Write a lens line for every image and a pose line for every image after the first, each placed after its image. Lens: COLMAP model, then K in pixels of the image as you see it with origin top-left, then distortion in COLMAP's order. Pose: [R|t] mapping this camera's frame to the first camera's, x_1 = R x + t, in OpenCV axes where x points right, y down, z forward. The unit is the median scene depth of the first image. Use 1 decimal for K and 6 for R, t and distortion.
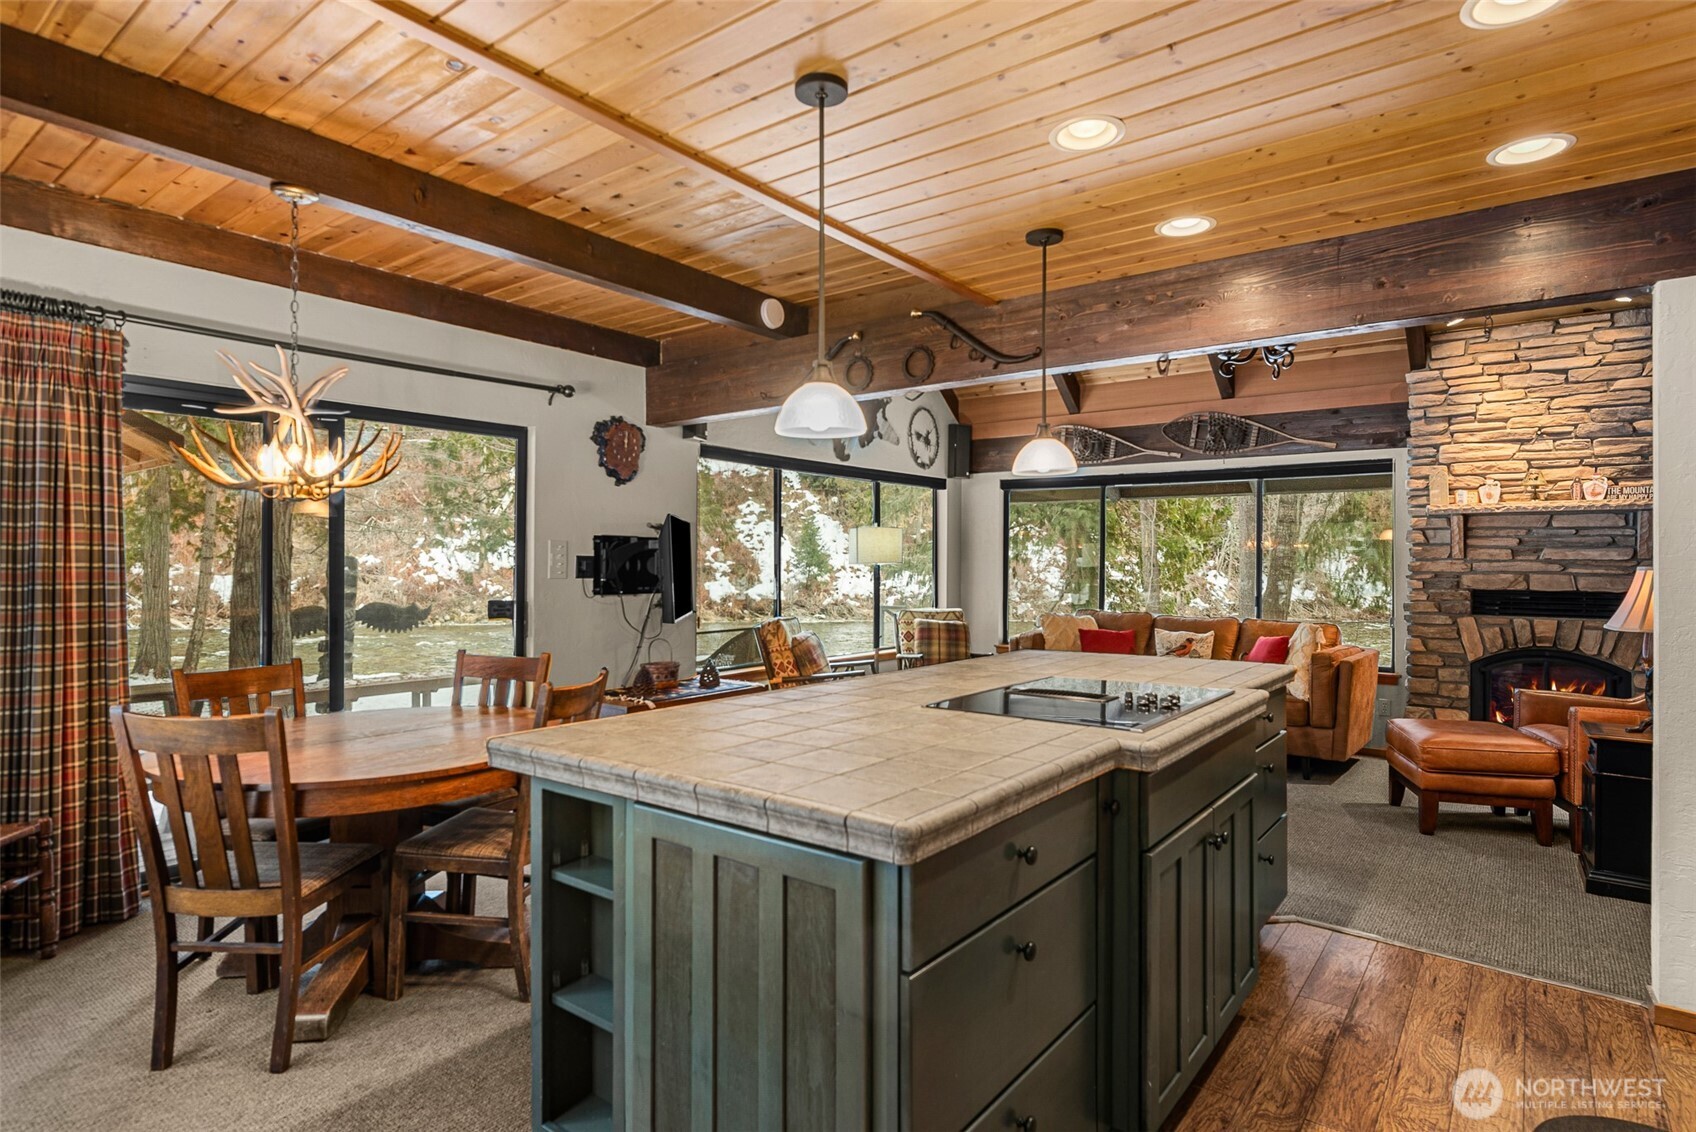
lens RADIAL K [[899.1, 0, 842.4], [0, 899.1, 558.7], [0, 0, 1]] dist [0.002531, -0.001107]
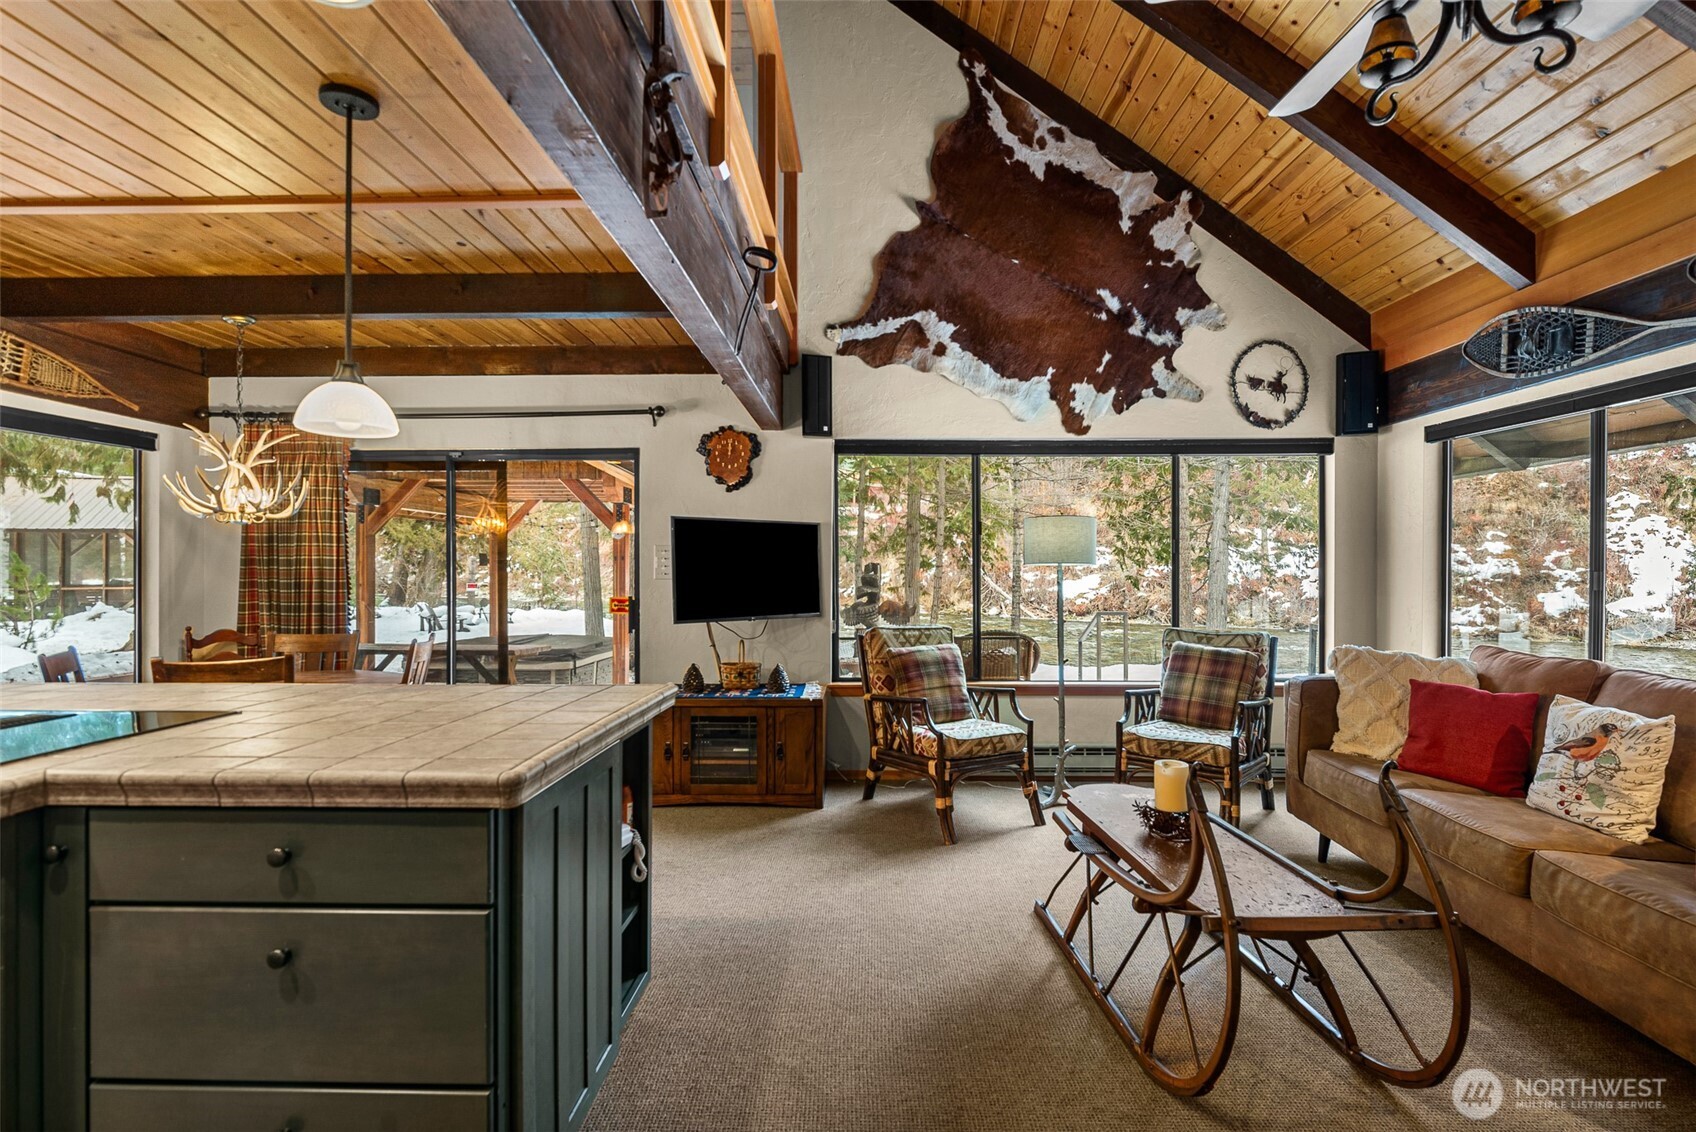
lens RADIAL K [[786.5, 0, 856.8], [0, 786.5, 570.3], [0, 0, 1]] dist [-0.001980, -0.001129]
pose [[0.597626, -0.002370, -0.801771, 0.476124], [0.005206, 0.999986, 0.000925, 0.009451], [0.801758, -0.004727, 0.597630, 0.467294]]
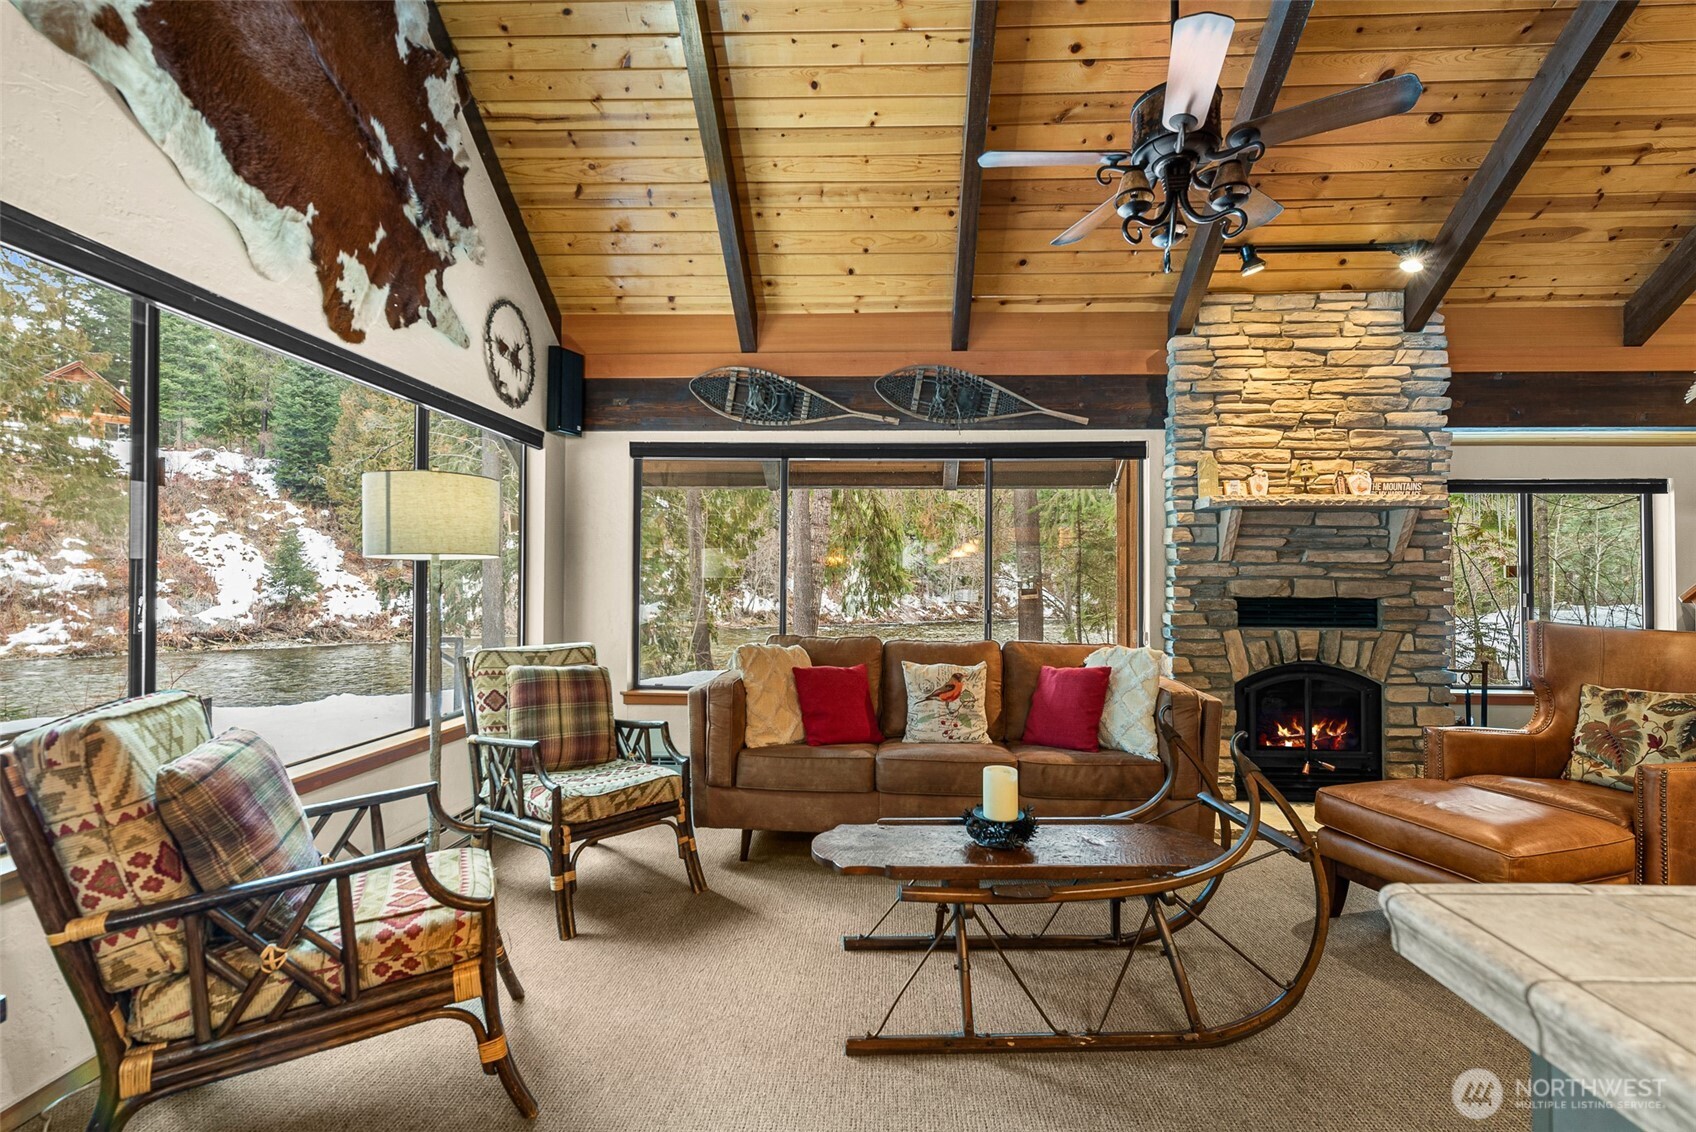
lens RADIAL K [[752.5, 0, 856.0], [0, 752.5, 574.4], [0, 0, 1]] dist [0.001478, -0.000044]
pose [[0.821996, 0.006262, 0.569458, -0.004637], [-0.002611, 0.999970, -0.007226, 0.016977], [-0.569487, 0.004453, 0.821988, 0.571325]]
